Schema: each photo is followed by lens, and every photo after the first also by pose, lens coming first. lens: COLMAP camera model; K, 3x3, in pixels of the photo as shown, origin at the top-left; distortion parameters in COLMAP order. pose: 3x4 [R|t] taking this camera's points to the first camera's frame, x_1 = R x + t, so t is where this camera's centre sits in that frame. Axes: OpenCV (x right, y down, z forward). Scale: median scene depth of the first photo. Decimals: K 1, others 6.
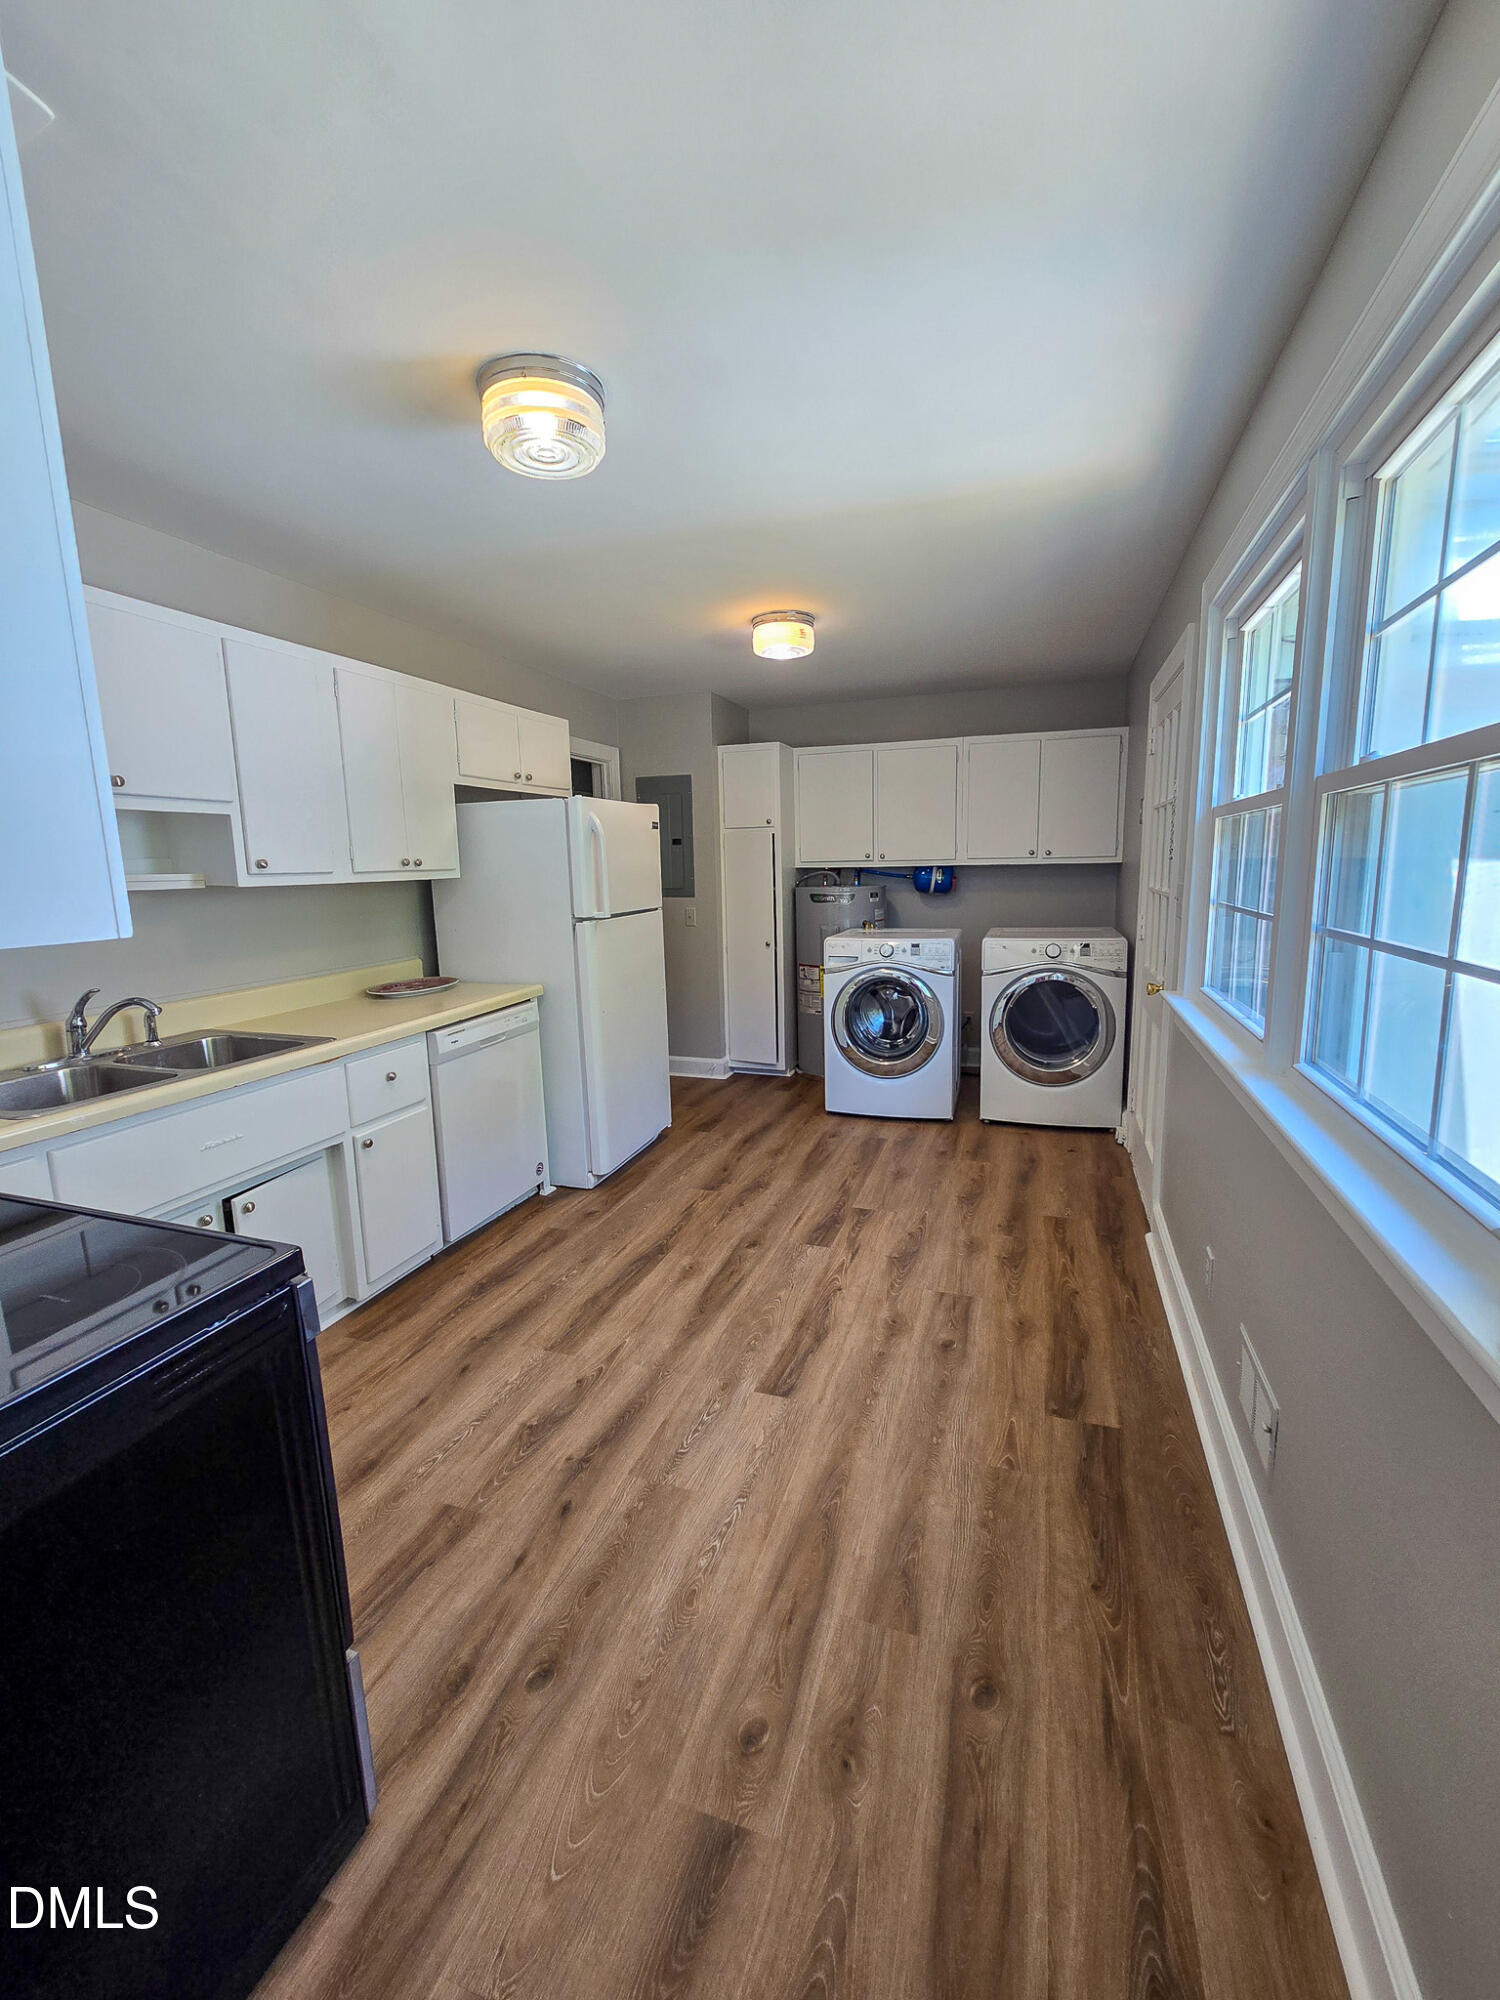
lens RADIAL K [[823.1, 0, 761.5], [0, 823.1, 1000.0], [0, 0, 1]] dist [-0.001594, 0.000146]
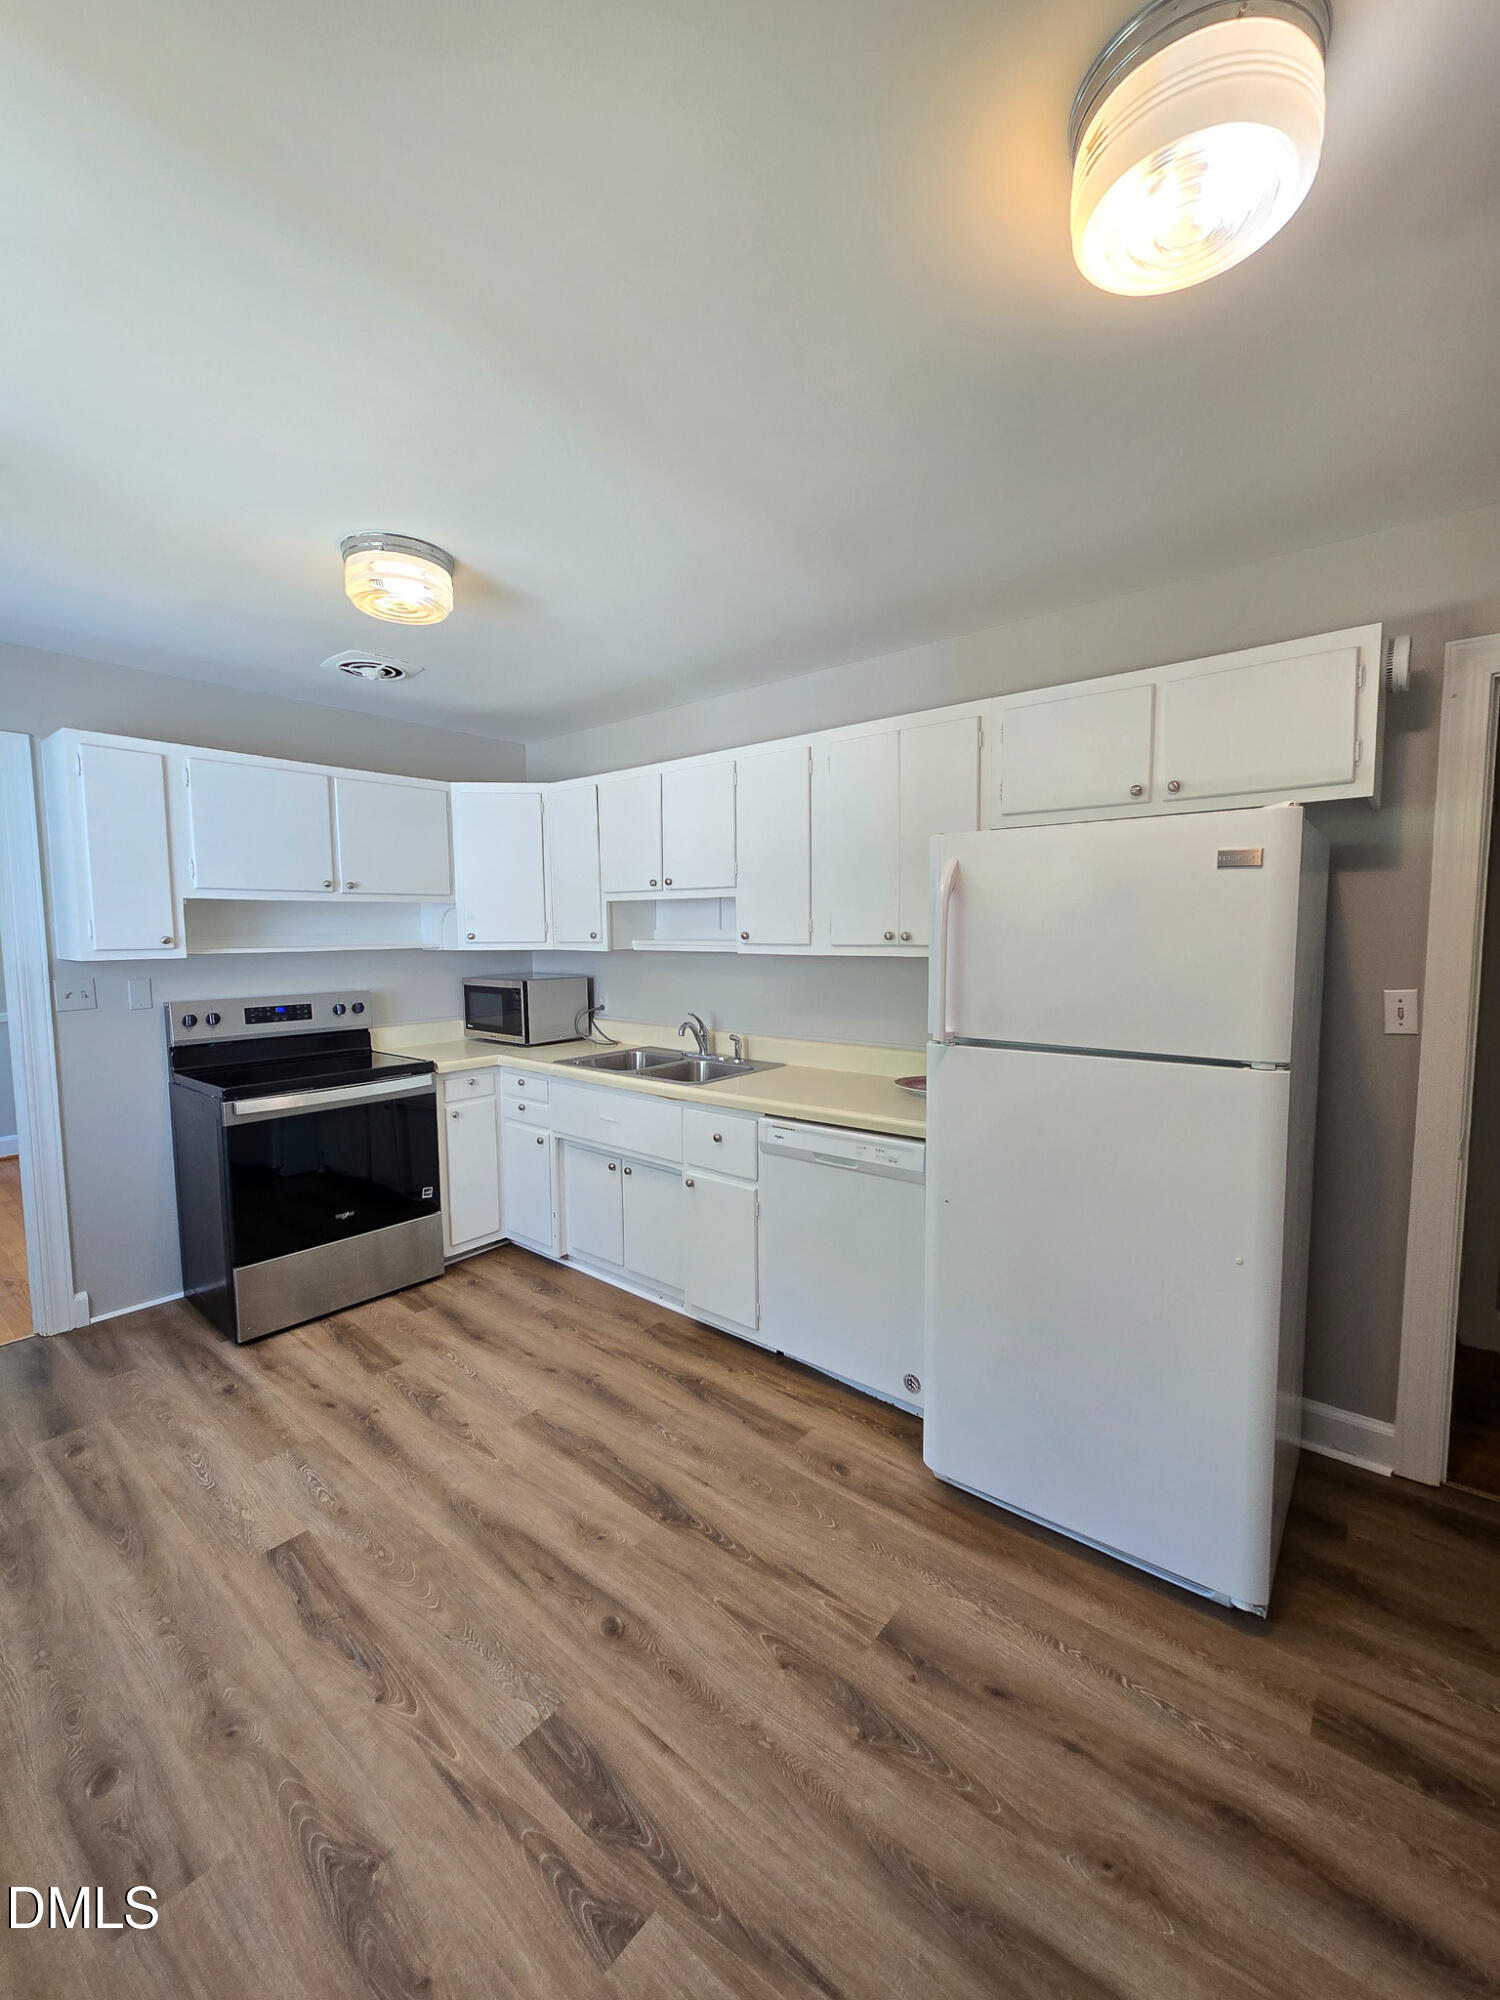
lens RADIAL K [[823.1, 0, 761.5], [0, 823.1, 1000.0], [0, 0, 1]] dist [-0.001594, 0.000146]
pose [[-0.361155, 0.100546, -0.927070, 0.501772], [-0.143494, 0.976337, 0.161789, -0.264396], [0.921399, 0.191460, -0.338181, 1.406816]]
